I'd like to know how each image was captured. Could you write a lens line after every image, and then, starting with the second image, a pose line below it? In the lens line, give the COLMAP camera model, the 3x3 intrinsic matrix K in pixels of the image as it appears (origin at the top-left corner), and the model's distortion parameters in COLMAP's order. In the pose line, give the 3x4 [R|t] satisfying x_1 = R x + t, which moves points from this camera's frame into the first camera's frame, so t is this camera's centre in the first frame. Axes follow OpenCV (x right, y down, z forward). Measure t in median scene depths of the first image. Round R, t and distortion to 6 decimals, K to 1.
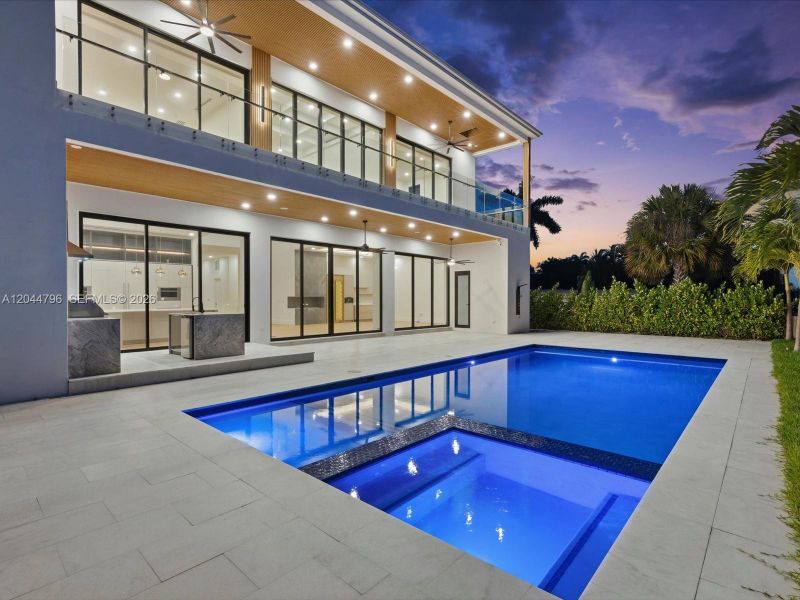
lens RADIAL K [[402.0, 0, 406.9], [0, 402.0, 300.9], [0, 0, 1]] dist [-0.021021, -0.000245]
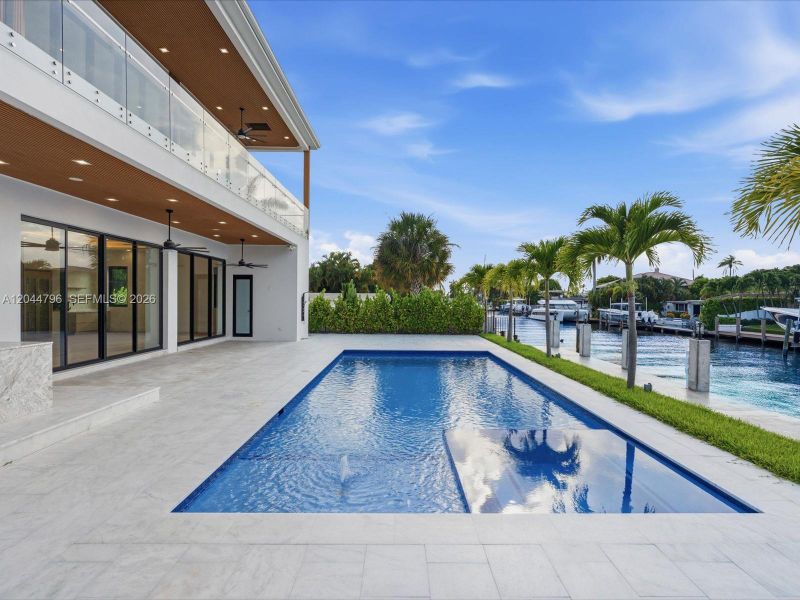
lens RADIAL K [[402.0, 0, 404.5], [0, 402.0, 300.8], [0, 0, 1]] dist [-0.021021, -0.000245]
pose [[0.727901, 0.001501, 0.685680, -0.258231], [-0.004486, 0.999987, 0.002573, -0.022243], [-0.685667, -0.004949, 0.727898, 0.102031]]
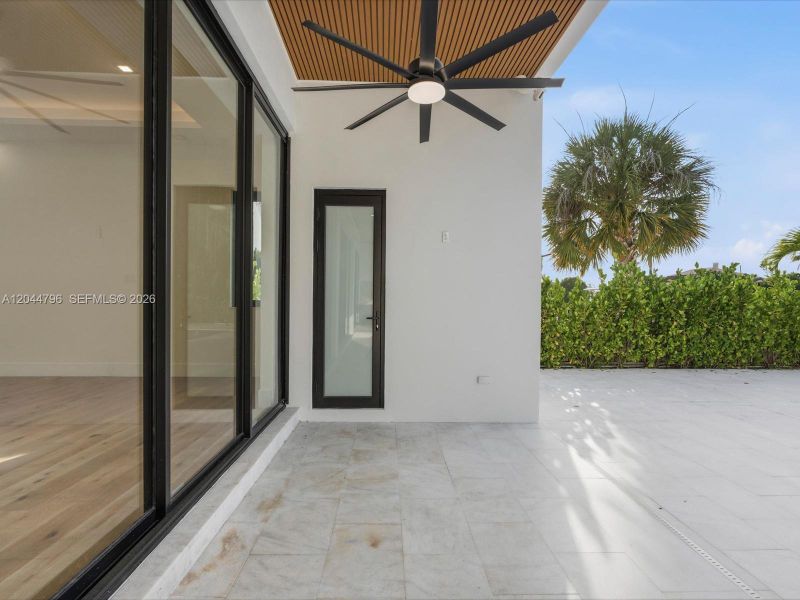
lens RADIAL K [[386.0, 0, 399.6], [0, 386.0, 302.3], [0, 0, 1]] dist [0.001272, 0.000035]
pose [[0.714301, 0.002659, 0.699834, -0.014545], [-0.005875, 0.999980, 0.002197, -0.002215], [-0.699814, -0.005681, 0.714302, 0.947741]]
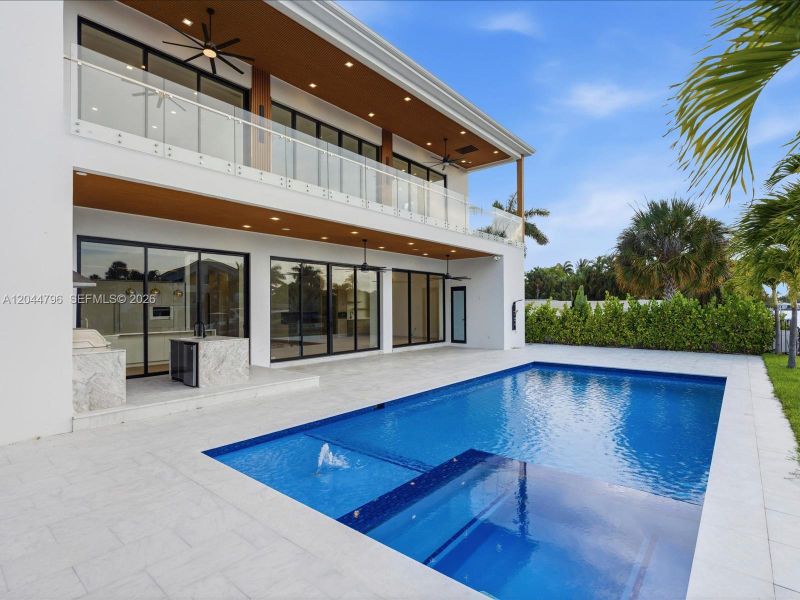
lens RADIAL K [[402.0, 0, 405.7], [0, 402.0, 299.1], [0, 0, 1]] dist [-0.021021, -0.000245]
pose [[0.999364, -0.006189, 0.035114, -0.033085], [0.007049, 0.999677, -0.024404, -0.022701], [-0.034951, 0.024636, 0.999085, 0.002431]]
